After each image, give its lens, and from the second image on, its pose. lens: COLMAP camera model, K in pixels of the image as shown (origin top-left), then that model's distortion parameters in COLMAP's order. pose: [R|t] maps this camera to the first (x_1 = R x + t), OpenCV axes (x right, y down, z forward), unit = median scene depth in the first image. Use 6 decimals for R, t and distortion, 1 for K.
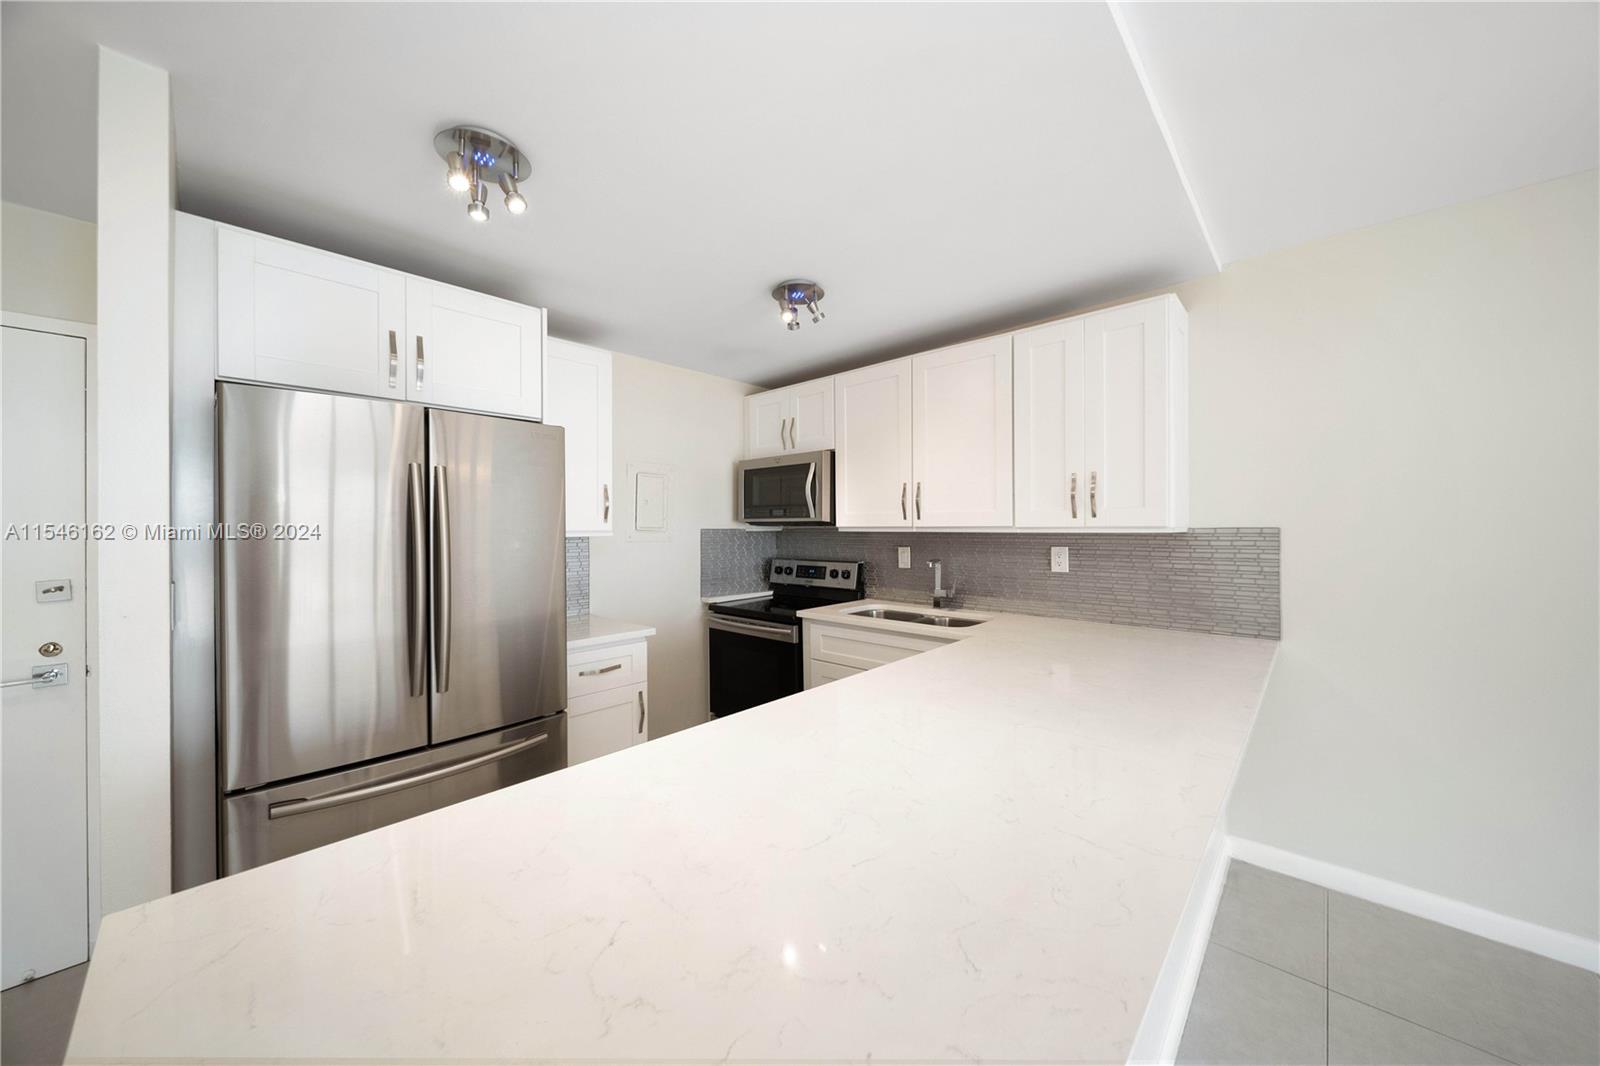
lens RADIAL K [[566.6, 0, 800.0], [0, 566.6, 533.0], [0, 0, 1]] dist [-0.001148, -0.000636]
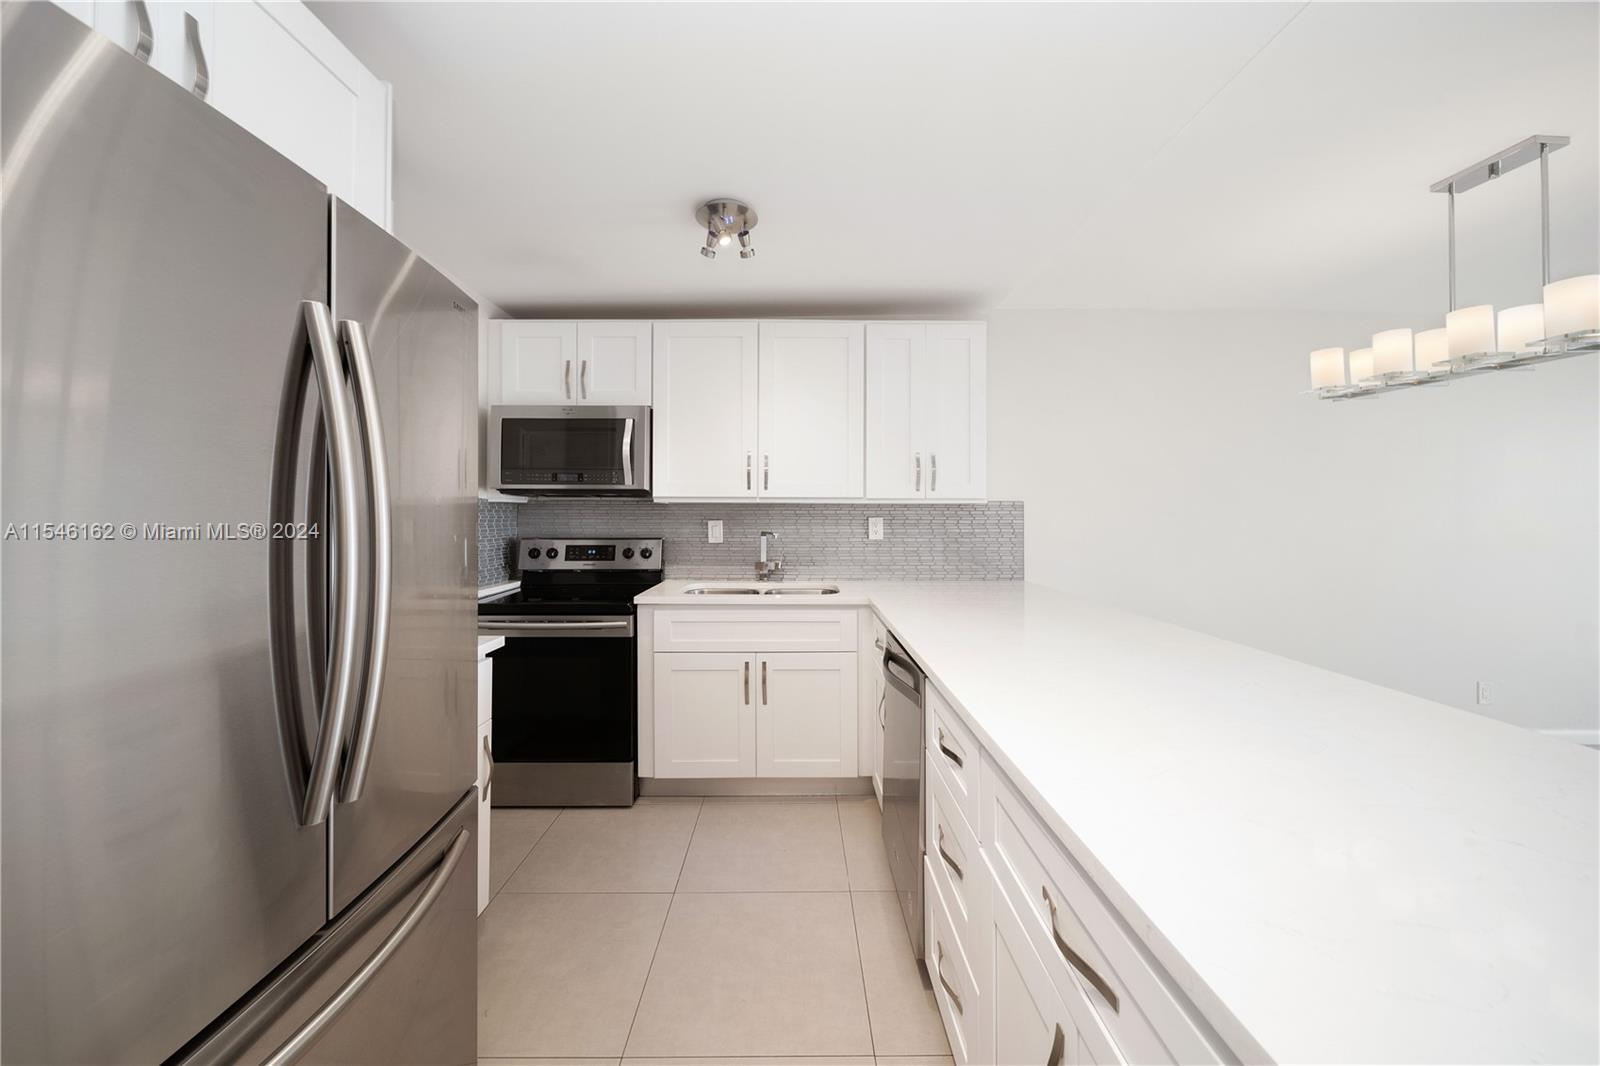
lens RADIAL K [[577.6, 0, 799.8], [0, 577.6, 512.5], [0, 0, 1]] dist [0.000103, -0.000061]
pose [[0.729098, 0.010356, 0.684331, -0.398746], [0.000653, 0.999875, -0.015827, 0.029107], [-0.684409, 0.011986, 0.729000, 0.225912]]
